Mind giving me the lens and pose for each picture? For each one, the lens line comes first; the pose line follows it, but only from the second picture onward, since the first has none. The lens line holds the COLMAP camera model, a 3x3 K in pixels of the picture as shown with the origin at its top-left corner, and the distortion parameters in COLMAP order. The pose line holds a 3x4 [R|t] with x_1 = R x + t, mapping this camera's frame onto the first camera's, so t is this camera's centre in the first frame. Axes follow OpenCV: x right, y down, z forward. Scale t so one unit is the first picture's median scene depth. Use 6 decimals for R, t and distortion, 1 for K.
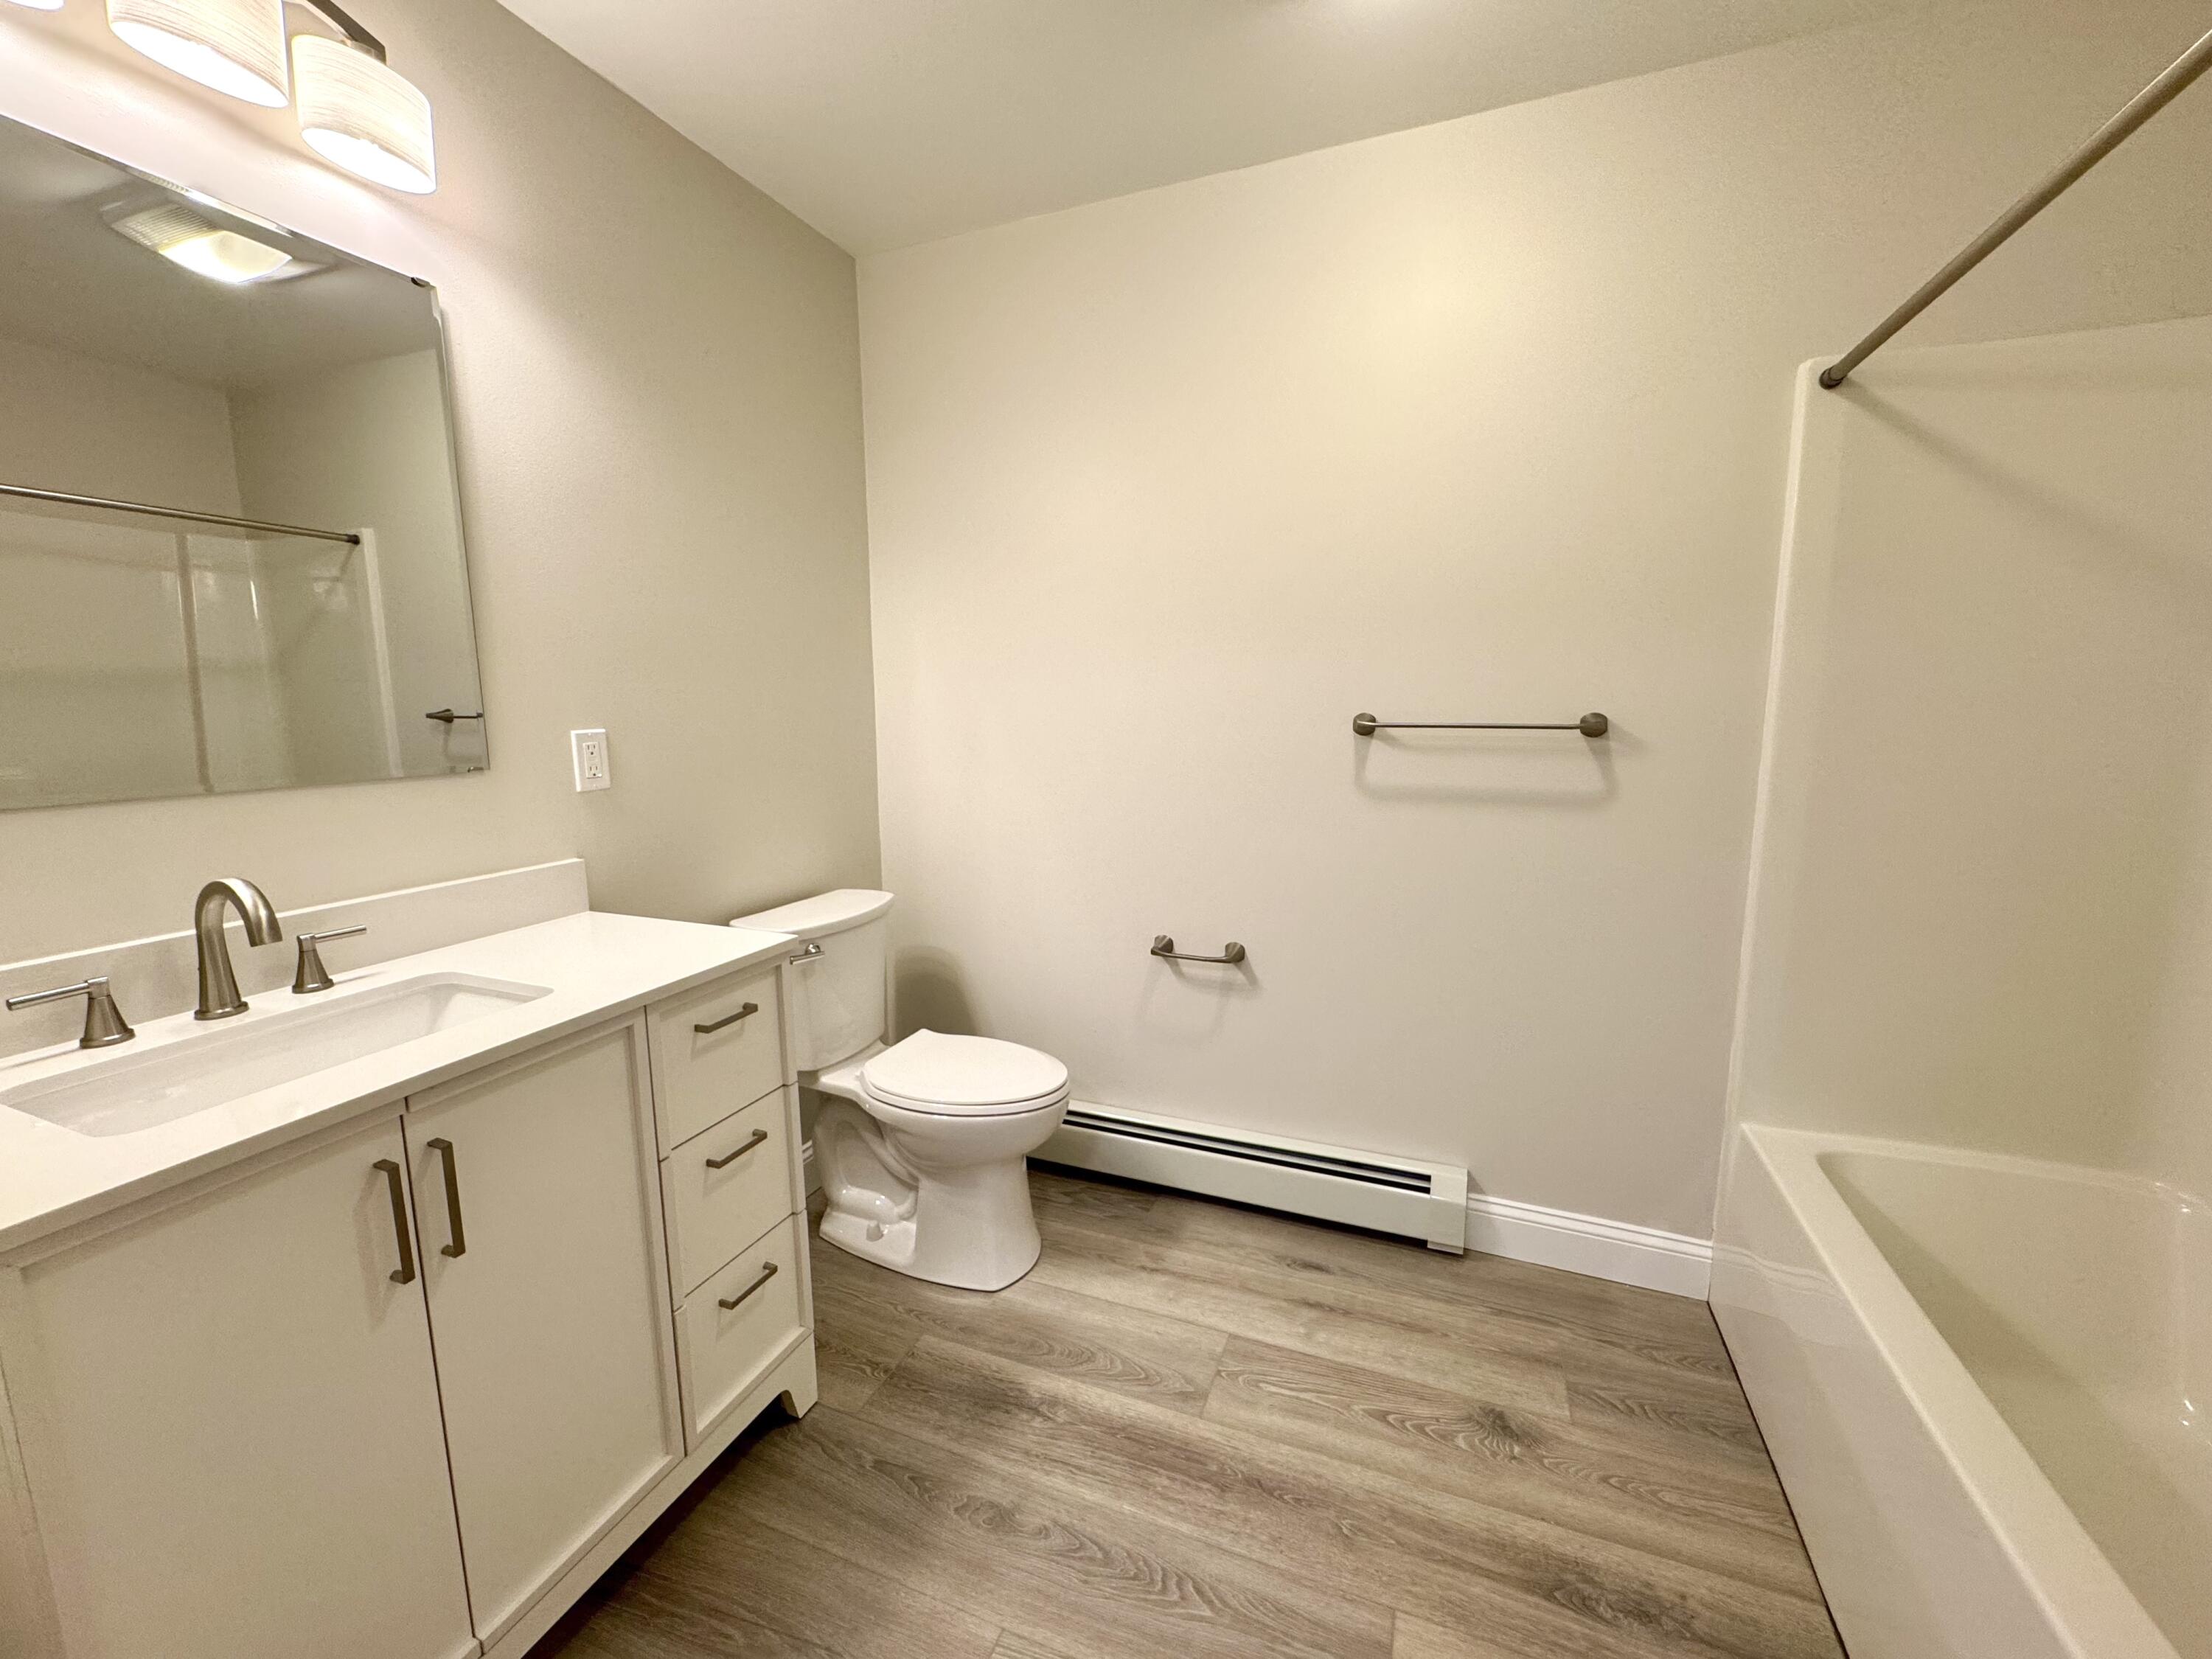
lens RADIAL K [[878.7, 0, 1106.0], [0, 878.7, 829.5], [0, 0, 1]] dist [-0.001646, 0.000074]
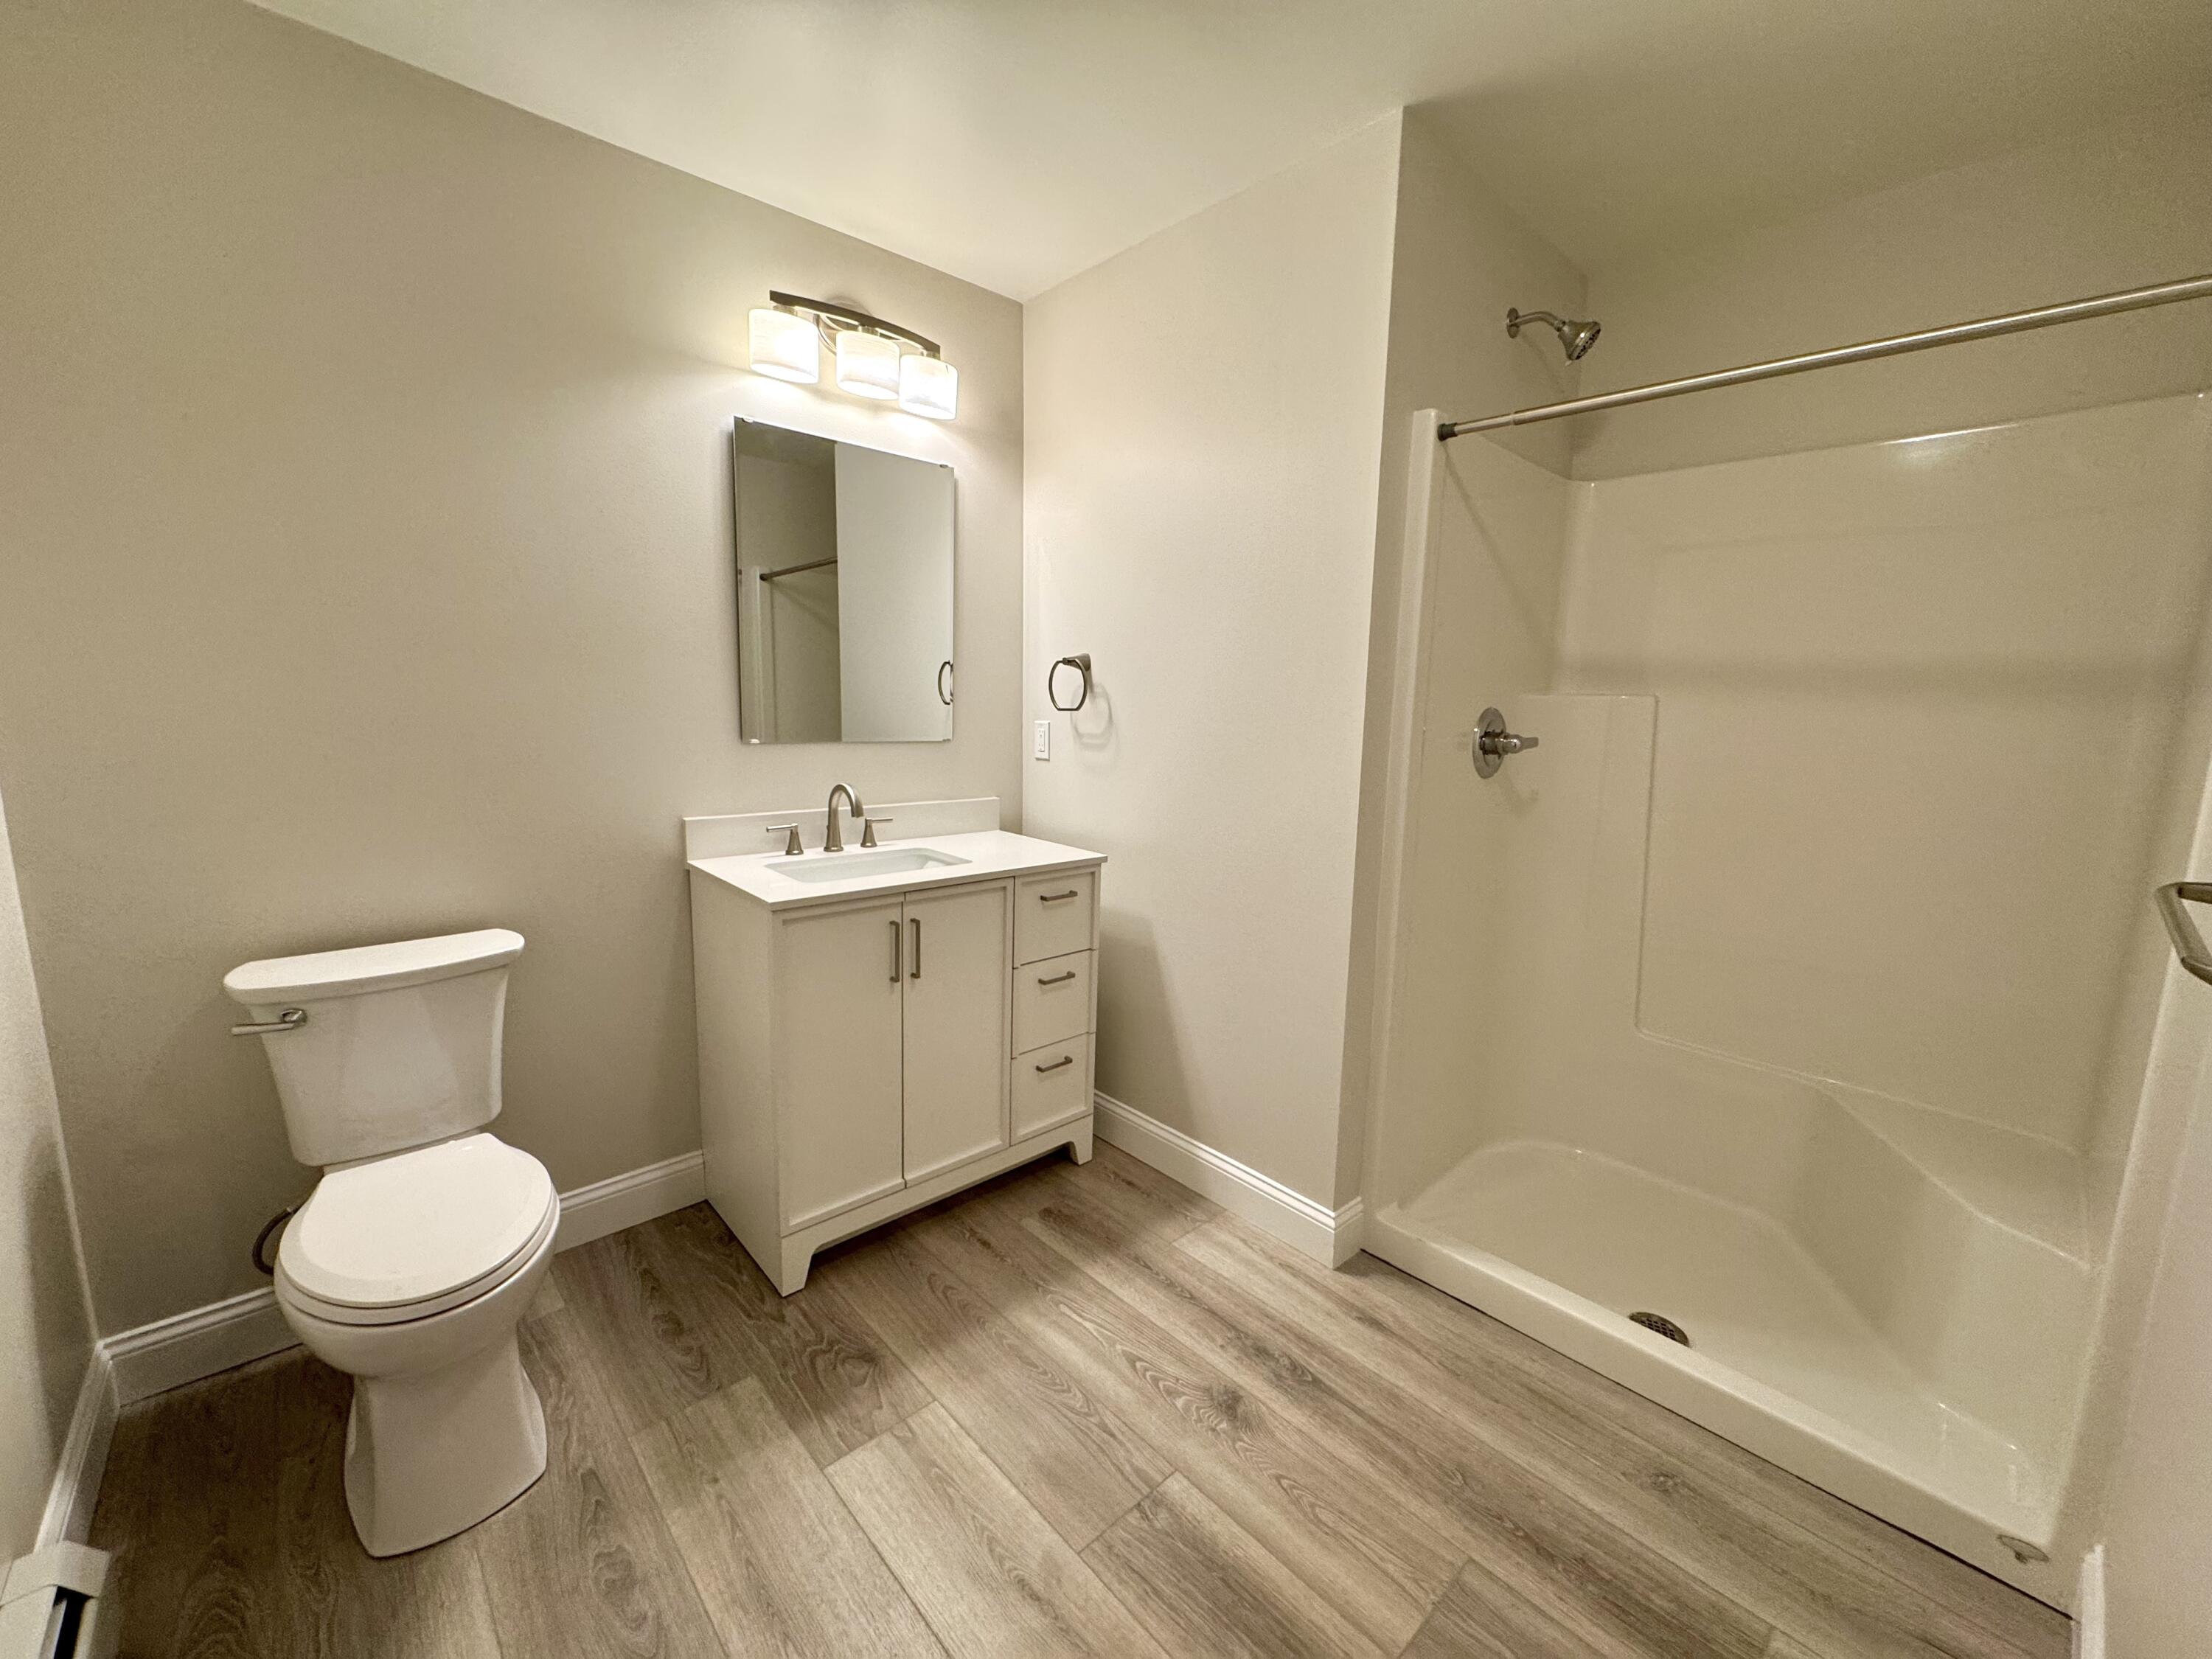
lens RADIAL K [[878.7, 0, 1106.0], [0, 878.7, 829.5], [0, 0, 1]] dist [-0.001646, 0.000074]
pose [[0.897544, 0.103133, -0.428693, 0.412773], [-0.103760, 0.994360, 0.021980, 0.051452], [0.428542, 0.024753, 0.903183, -0.552948]]
